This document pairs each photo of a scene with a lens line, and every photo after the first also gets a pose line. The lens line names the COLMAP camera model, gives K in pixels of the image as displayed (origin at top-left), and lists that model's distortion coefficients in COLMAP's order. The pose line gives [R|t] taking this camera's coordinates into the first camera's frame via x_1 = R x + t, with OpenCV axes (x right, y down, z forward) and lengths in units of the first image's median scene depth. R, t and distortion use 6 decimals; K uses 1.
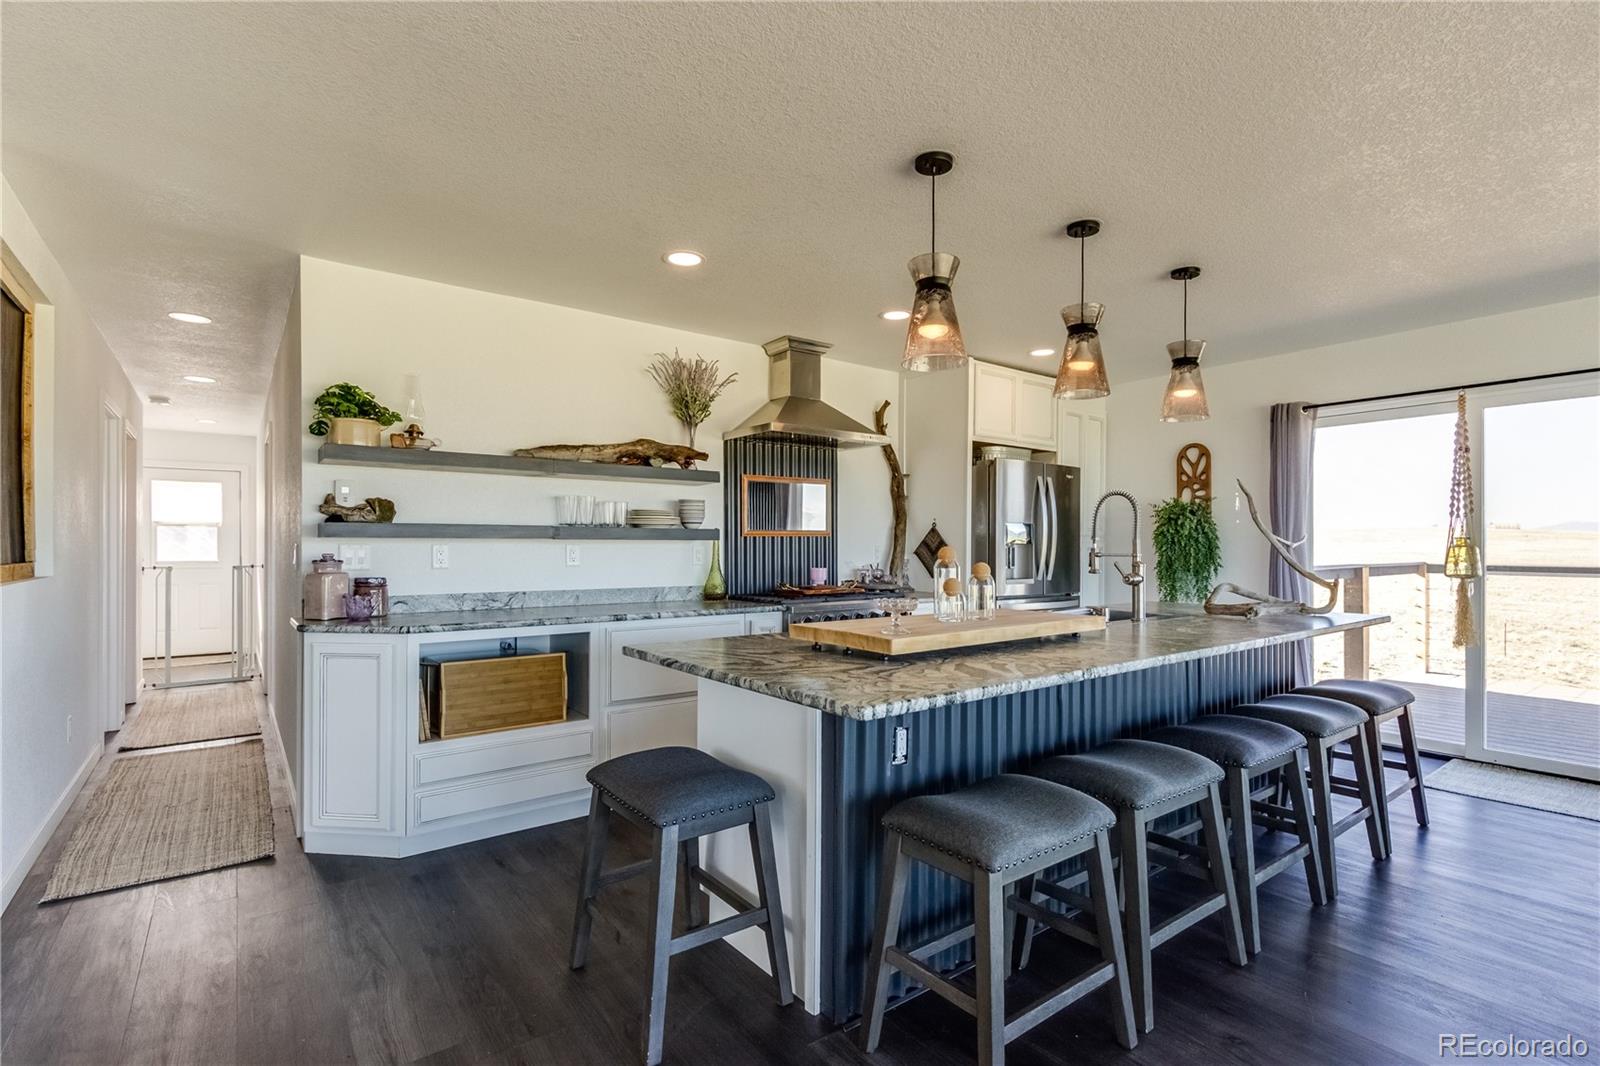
lens RADIAL K [[745.6, 0, 801.5], [0, 745.6, 547.9], [0, 0, 1]] dist [0.001281, -0.001017]
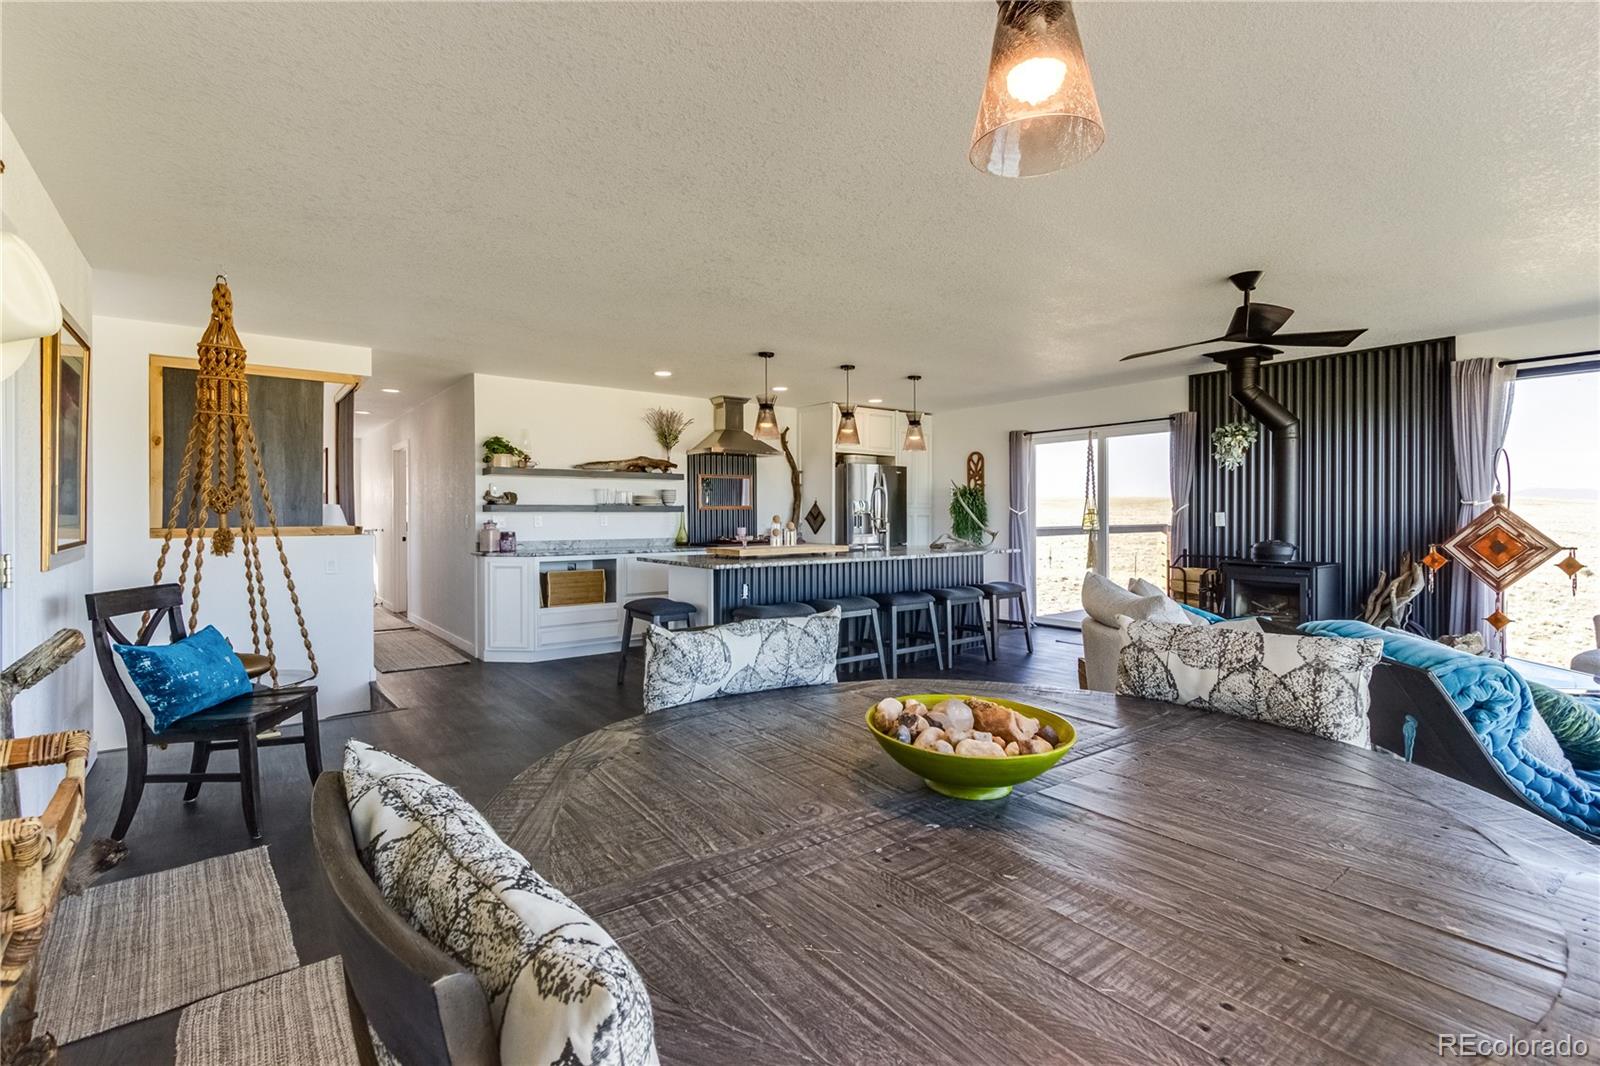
lens RADIAL K [[745.6, 0, 800.7], [0, 745.6, 521.6], [0, 0, 1]] dist [0.001281, -0.001017]
pose [[0.999884, -0.004841, 0.014433, 0.145319], [0.004761, 0.999973, 0.005588, 0.004009], [-0.014460, -0.005518, 0.999880, -0.806197]]
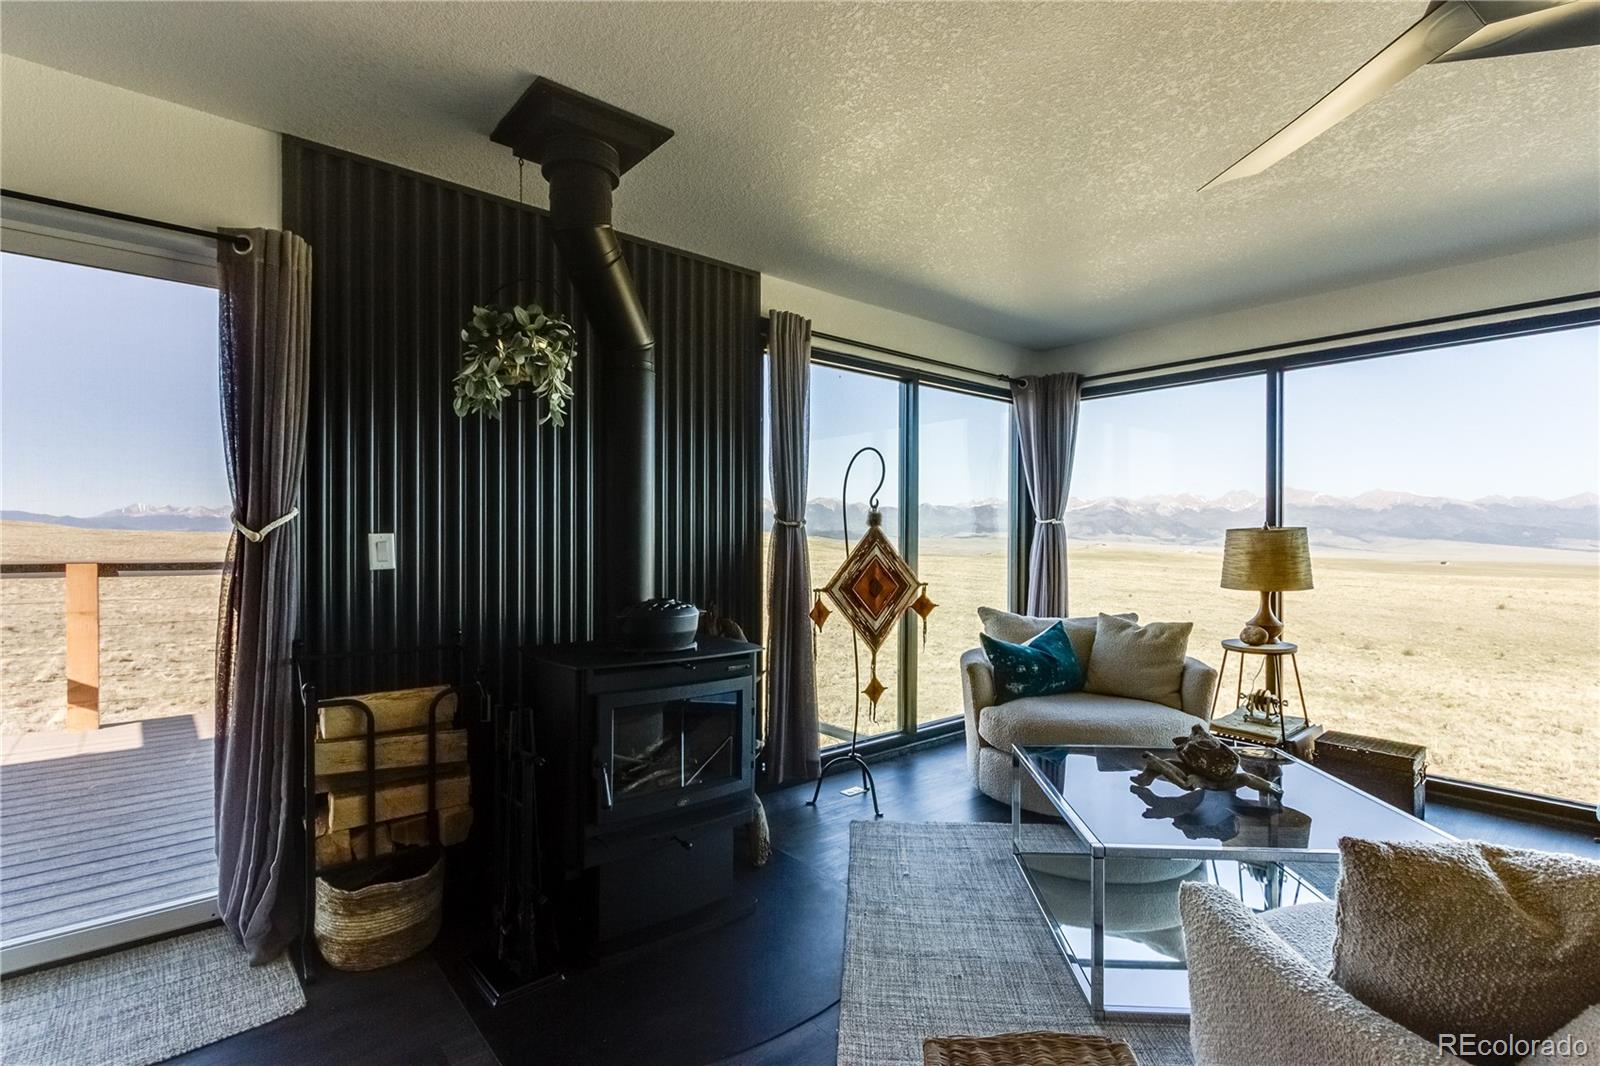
lens RADIAL K [[745.6, 0, 810.5], [0, 745.6, 541.6], [0, 0, 1]] dist [0.001281, -0.001017]
pose [[-0.060878, -0.006535, 0.998124, 0.427622], [-0.001514, 0.999978, 0.006455, -0.000315], [-0.998144, -0.001119, -0.060886, 0.442545]]
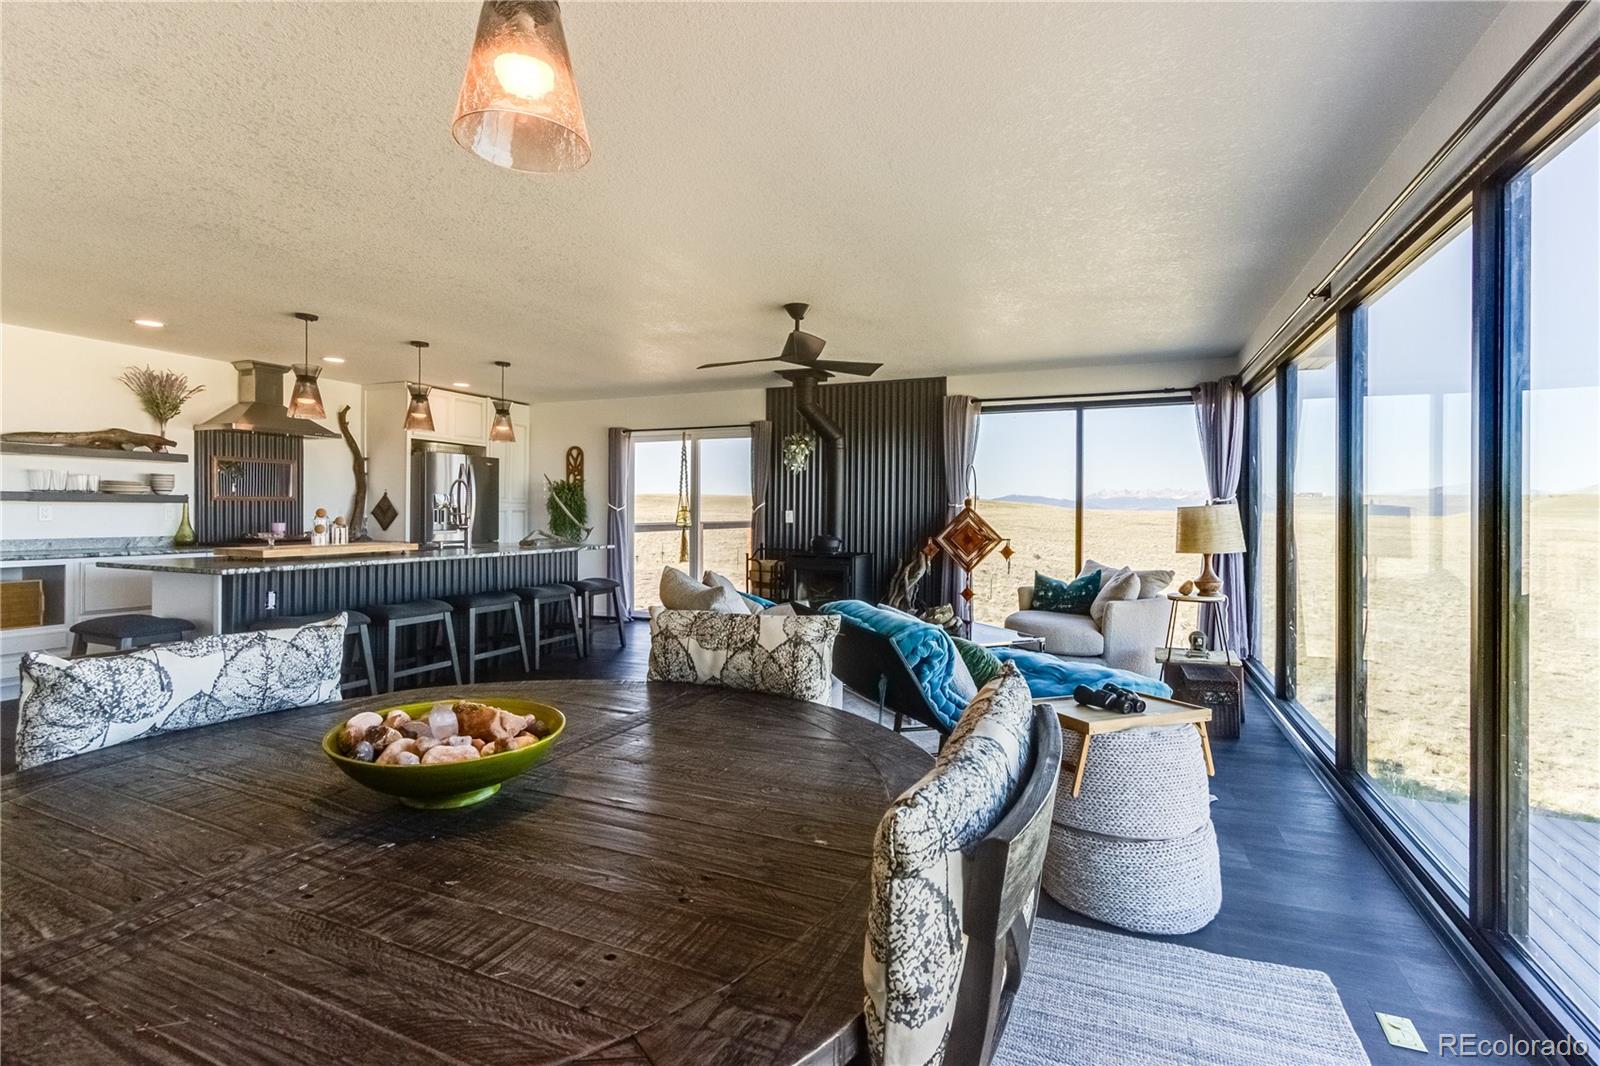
lens RADIAL K [[745.6, 0, 819.0], [0, 745.6, 515.8], [0, 0, 1]] dist [0.001281, -0.001017]
pose [[0.859168, 0.002357, 0.511688, 0.194163], [-0.004536, 0.999985, 0.003011, 0.003986], [-0.511674, -0.004908, 0.859166, -0.826439]]
